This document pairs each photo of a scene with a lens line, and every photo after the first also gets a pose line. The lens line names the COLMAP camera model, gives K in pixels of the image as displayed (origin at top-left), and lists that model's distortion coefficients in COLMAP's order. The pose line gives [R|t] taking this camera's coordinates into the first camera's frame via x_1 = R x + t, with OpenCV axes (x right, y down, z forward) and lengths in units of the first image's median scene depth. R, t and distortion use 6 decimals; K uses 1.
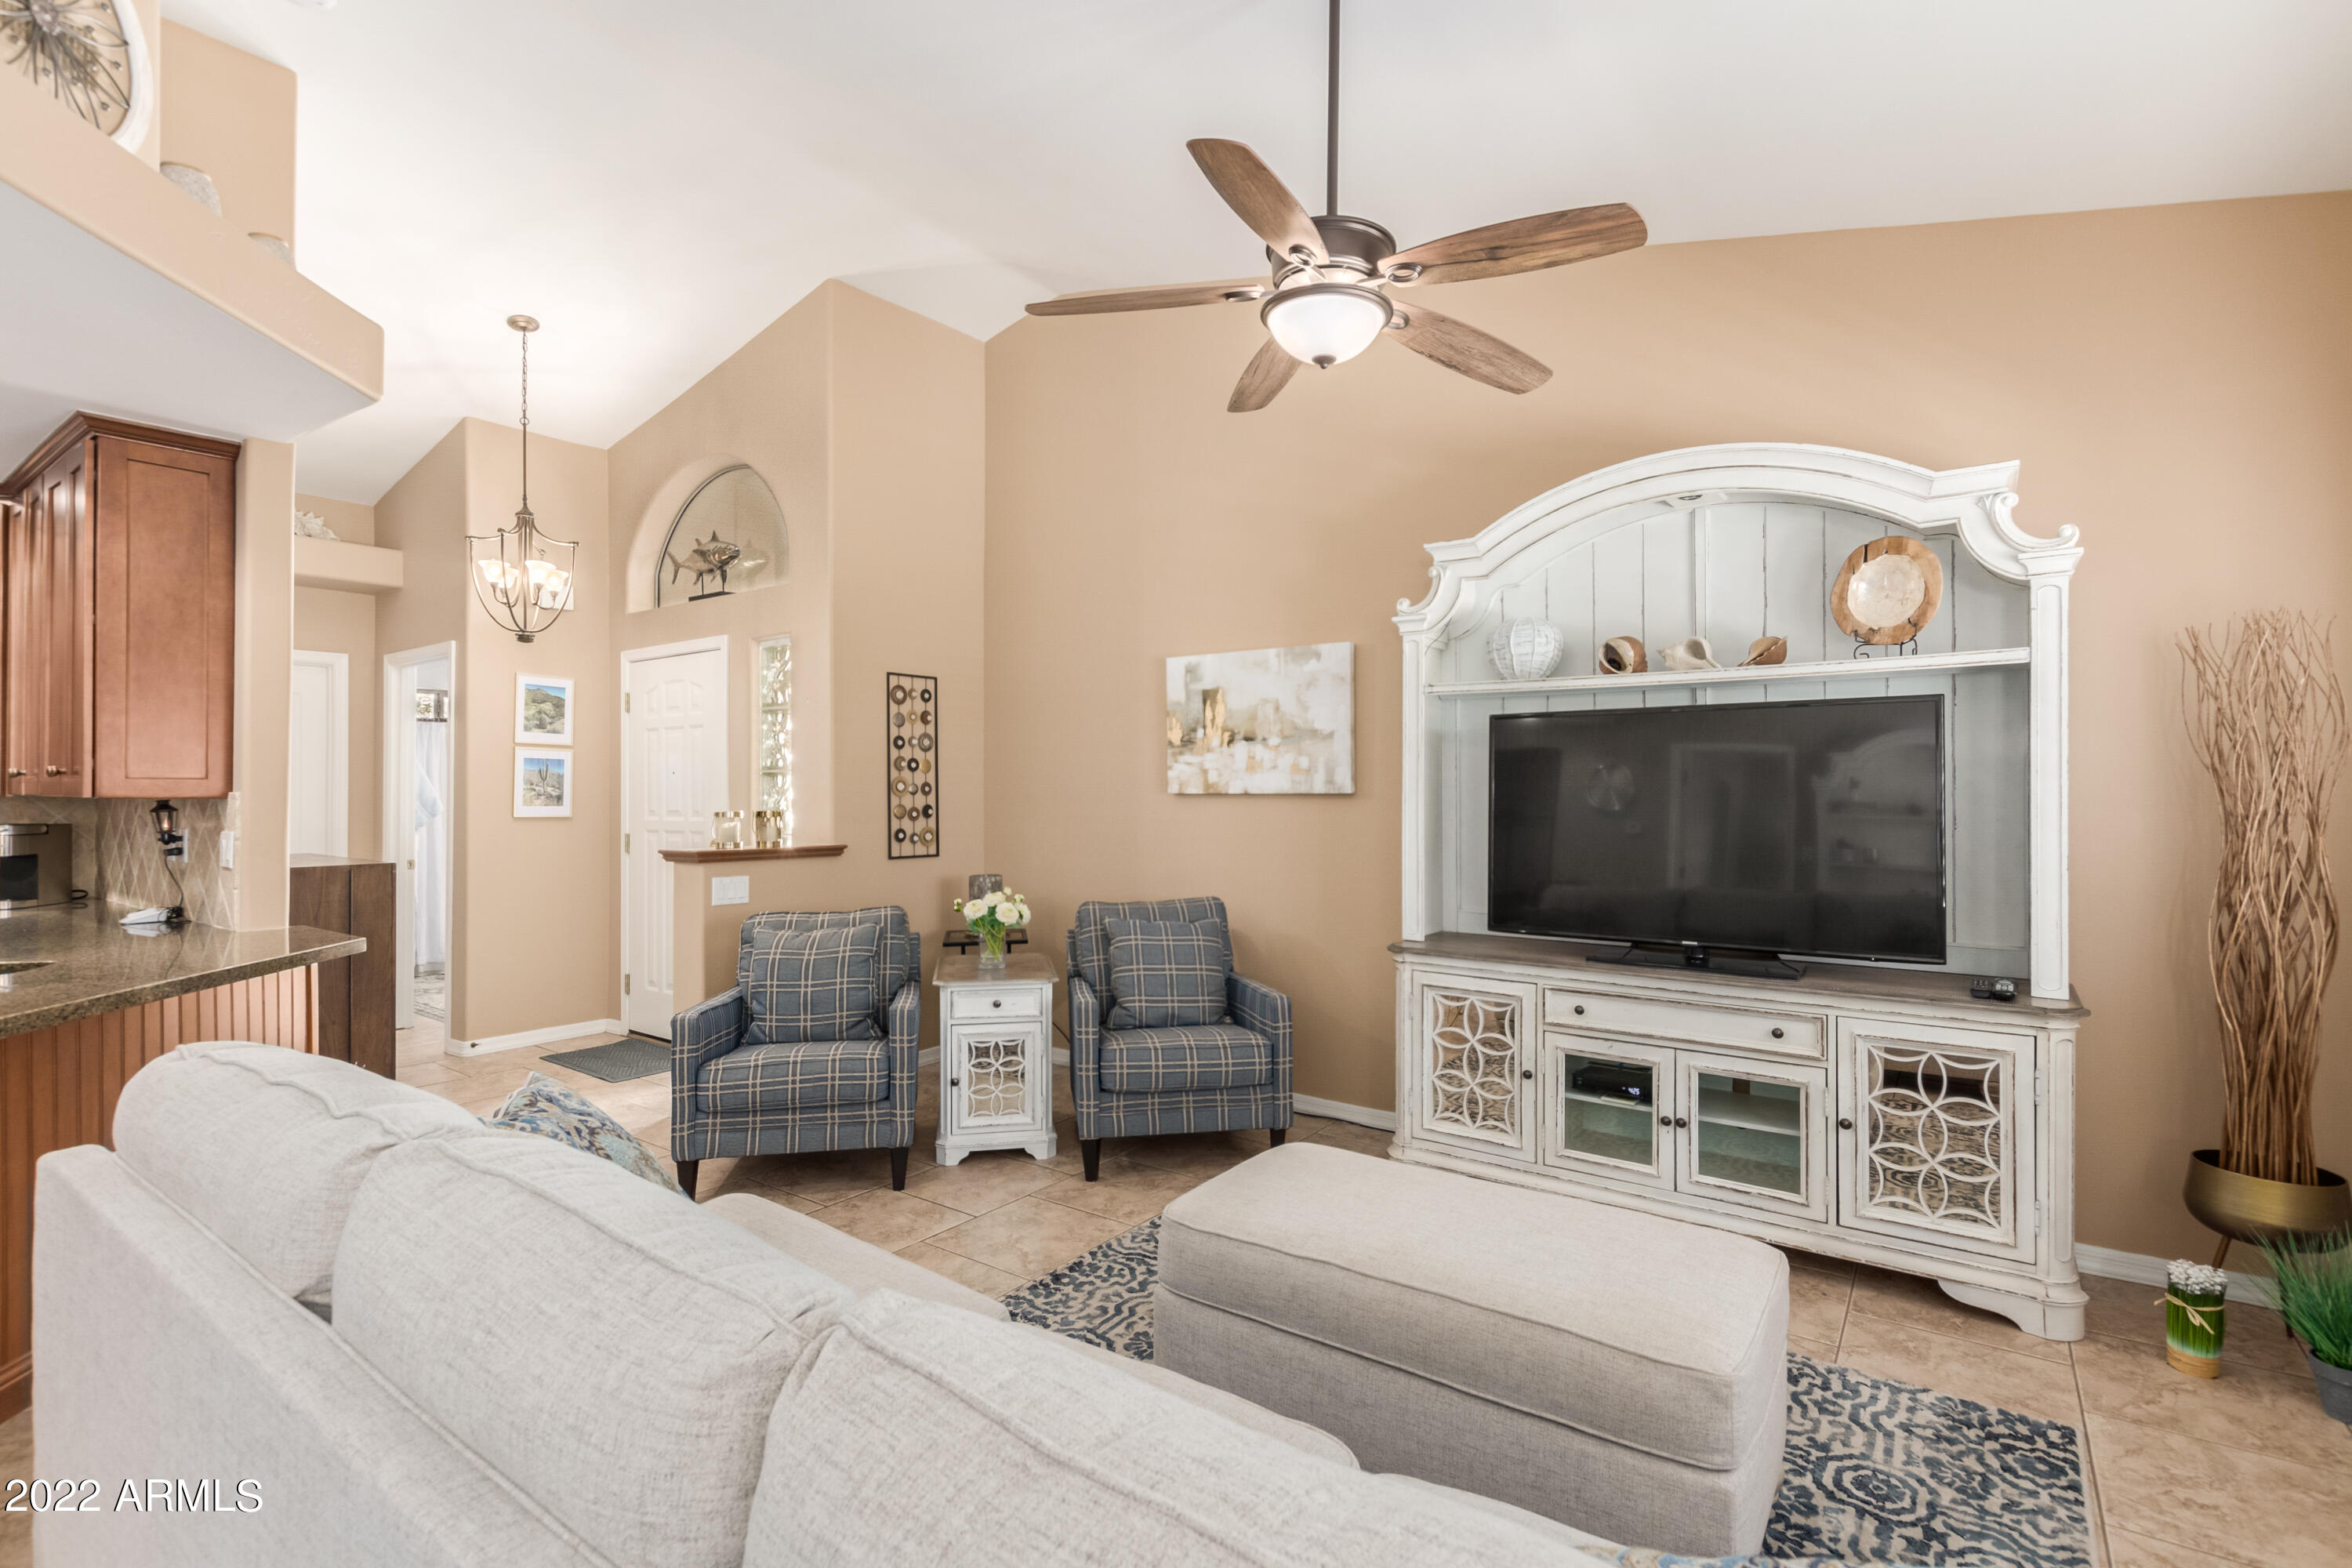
lens RADIAL K [[1085.3, 0, 1184.3], [0, 1085.3, 788.1], [0, 0, 1]] dist [0.000112, 0.001377]
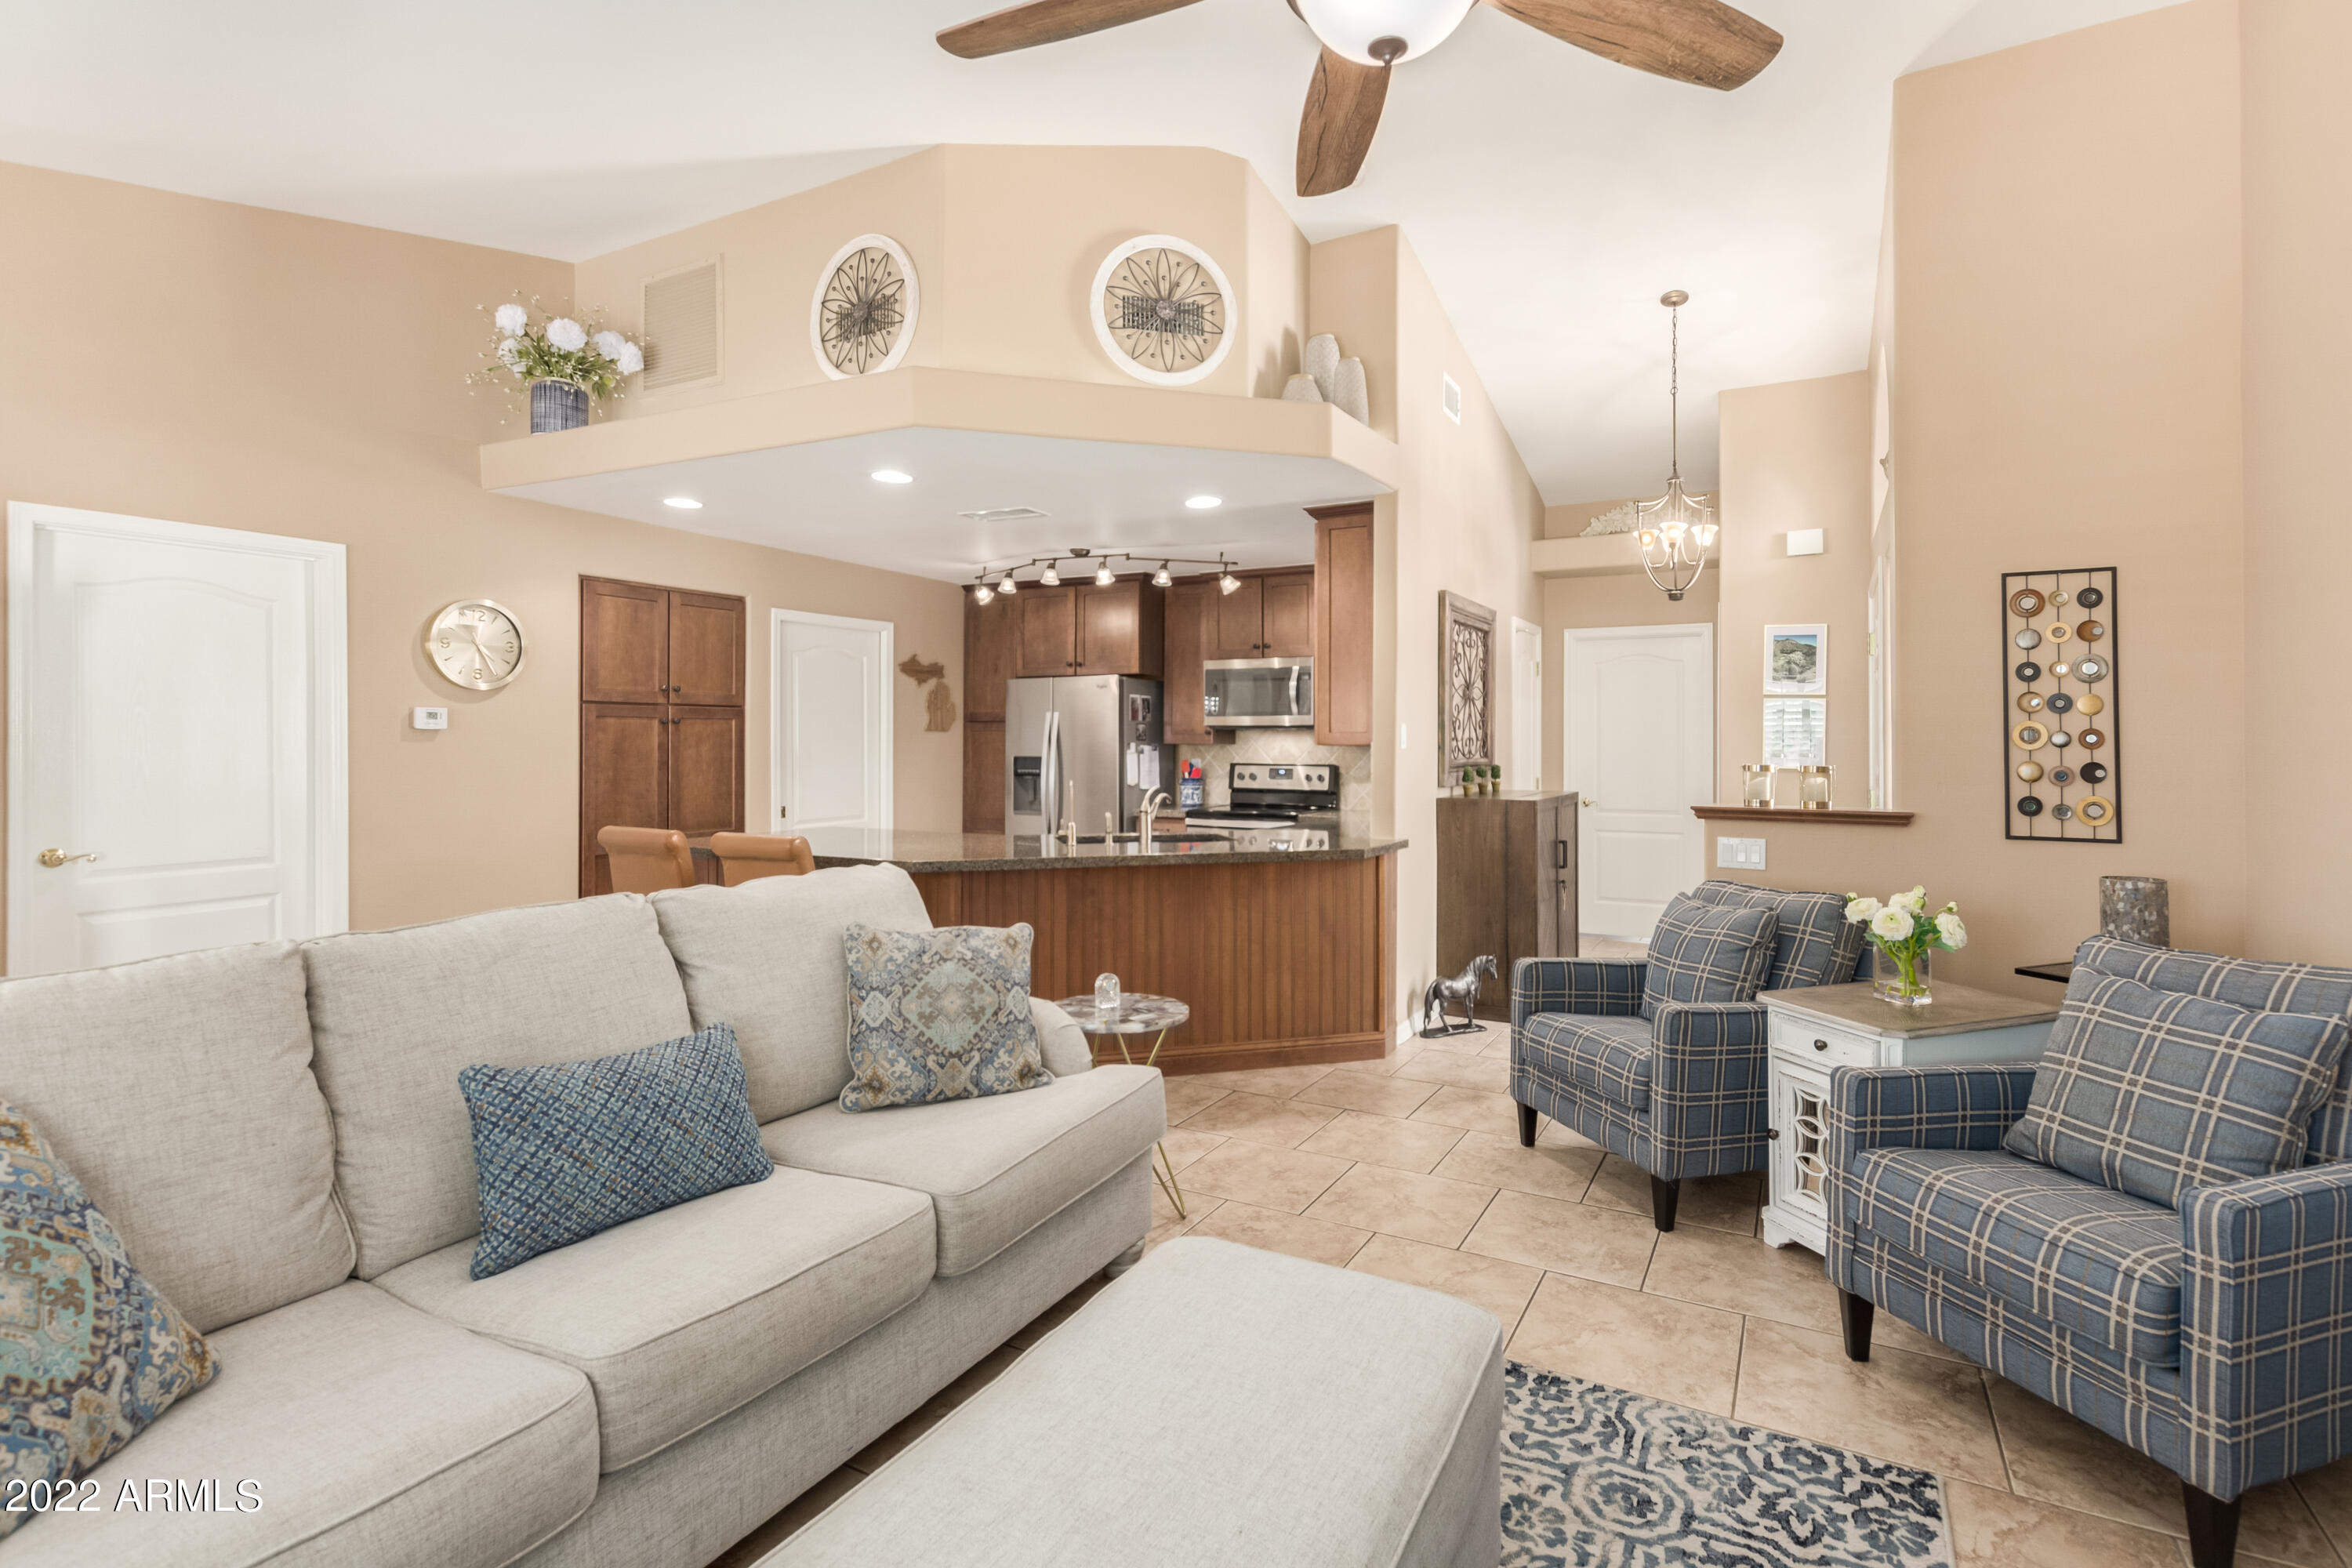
lens RADIAL K [[1085.3, 0, 1241.2], [0, 1085.3, 740.6], [0, 0, 1]] dist [0.000112, 0.001377]
pose [[0.144739, -0.001116, -0.989469, 0.408351], [-0.000845, 0.999999, -0.001252, 0.003694], [0.989469, 0.001017, 0.144738, 0.464315]]
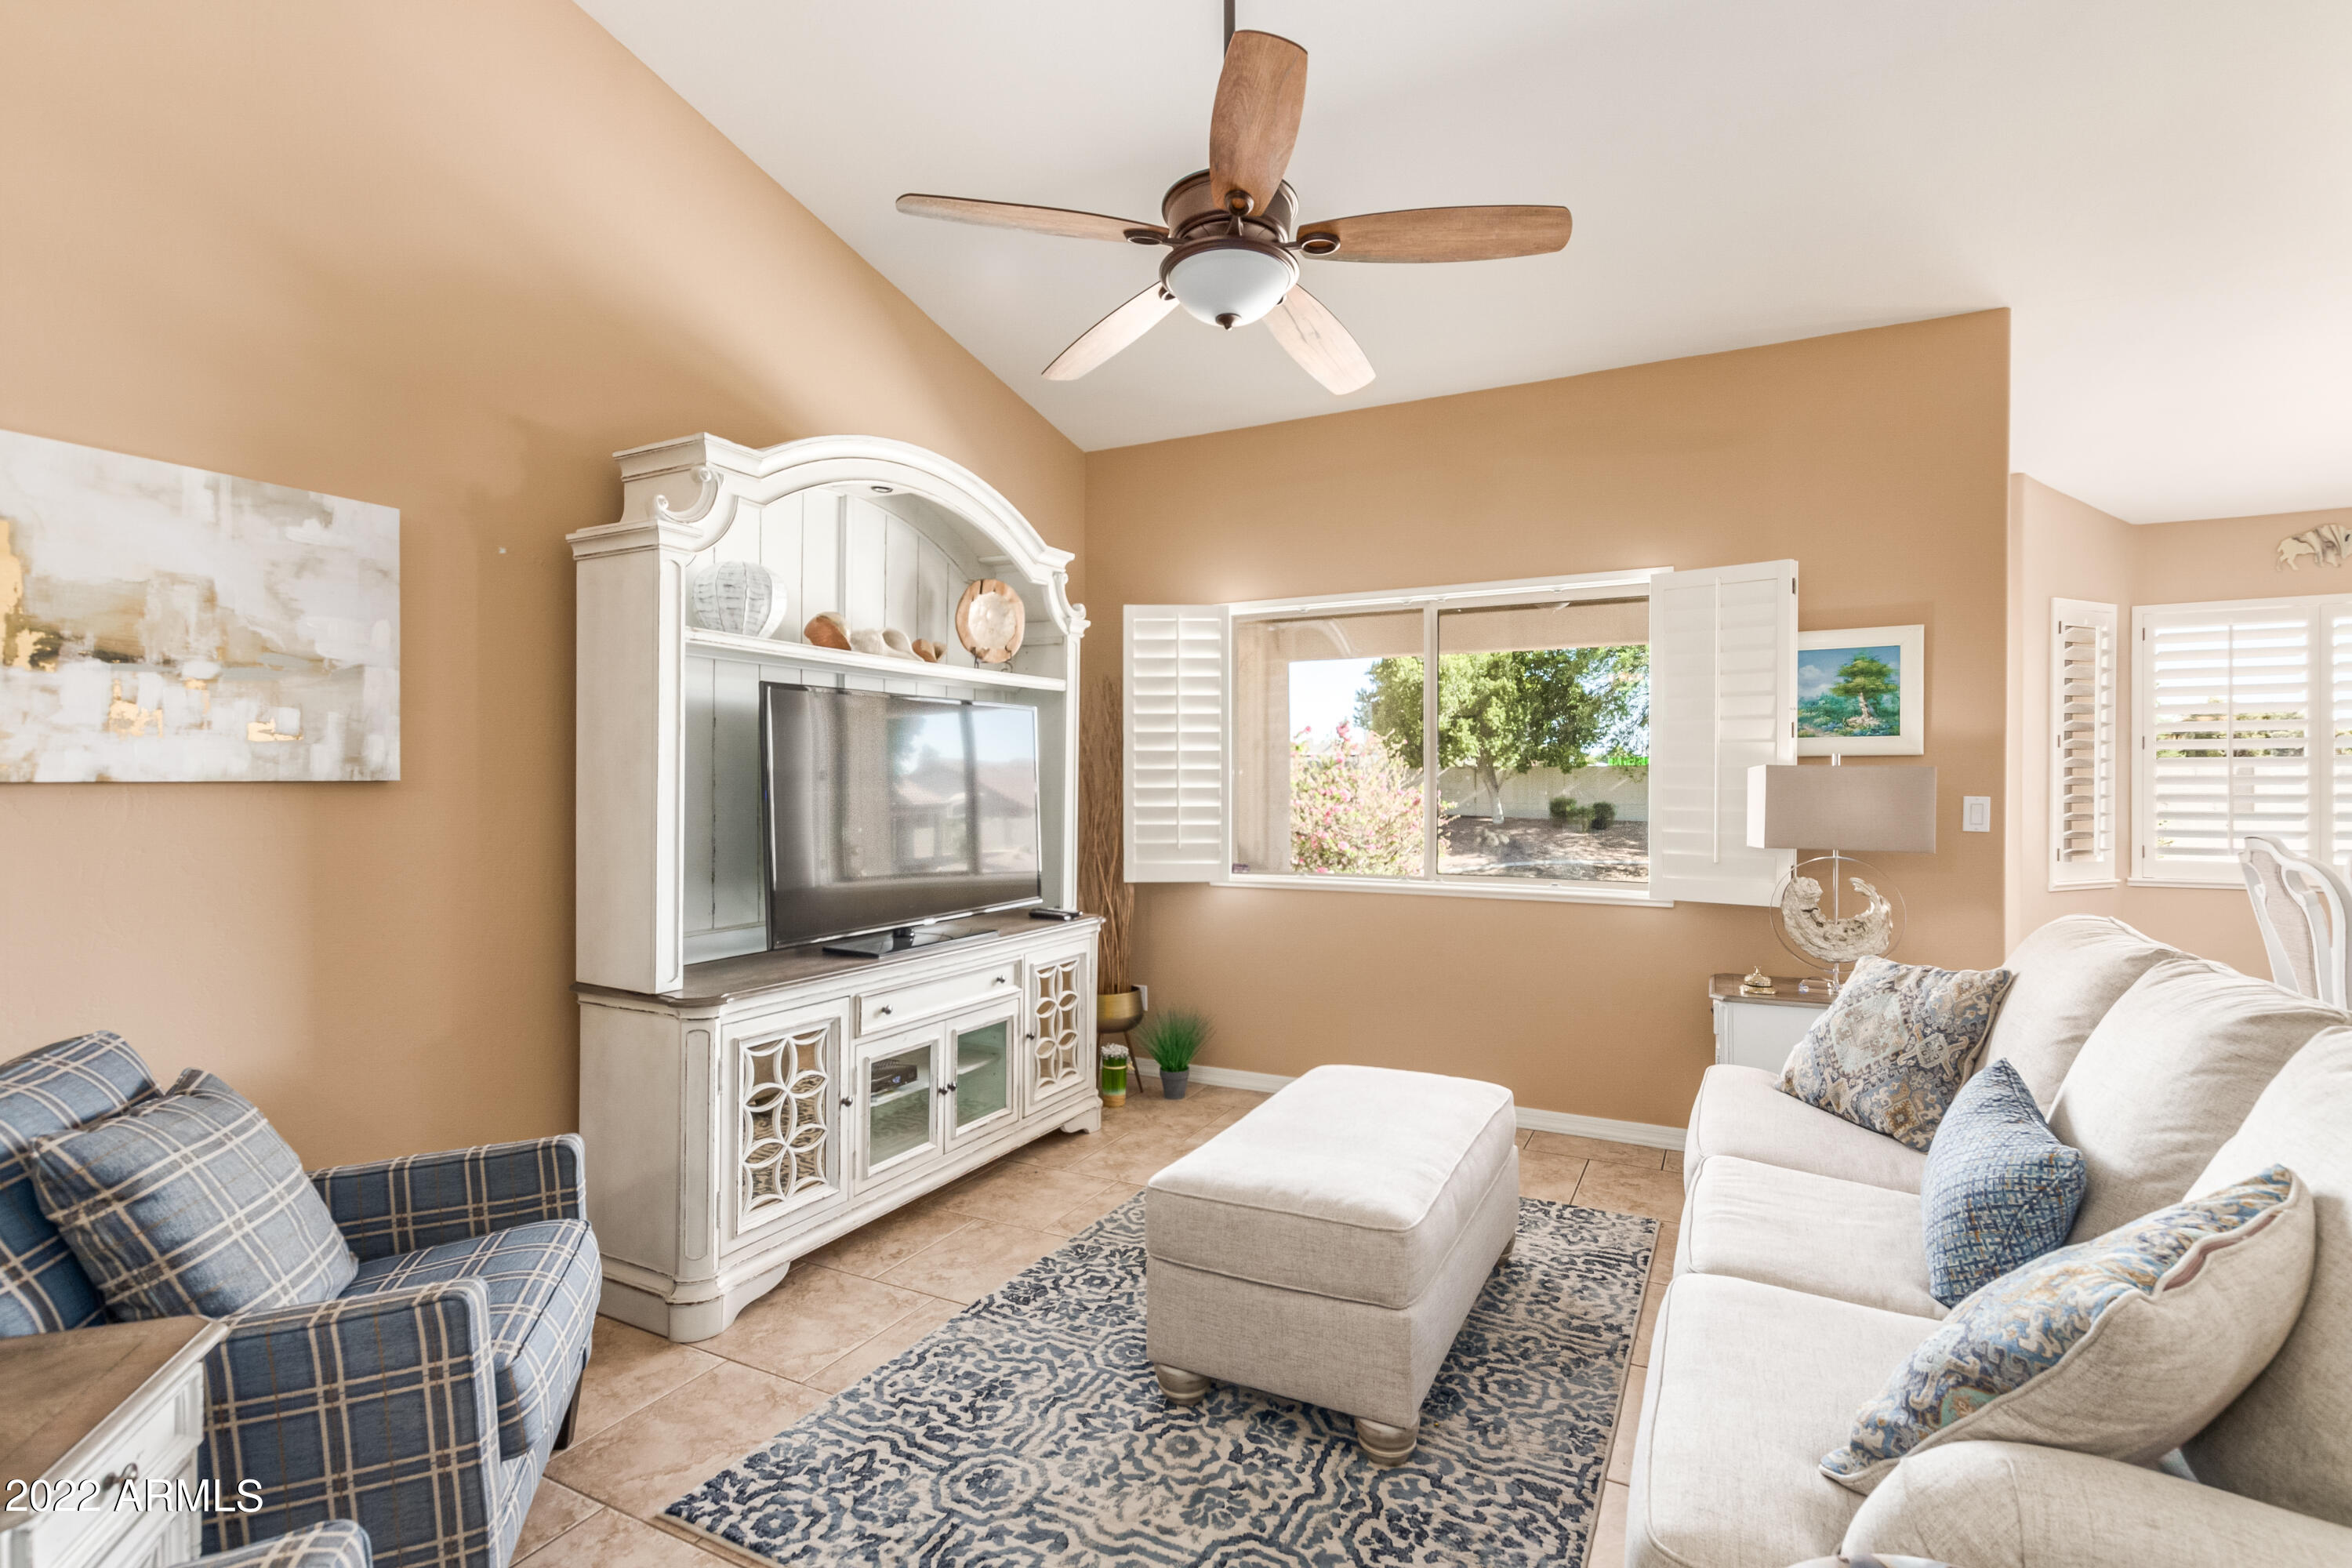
lens RADIAL K [[1085.3, 0, 1185.5], [0, 1085.3, 789.6], [0, 0, 1]] dist [0.000112, 0.001377]
pose [[-0.152208, -0.008442, 0.988312, -0.449094], [-0.000389, 0.999964, 0.008482, 0.004496], [-0.988348, 0.000907, -0.152205, 0.663126]]
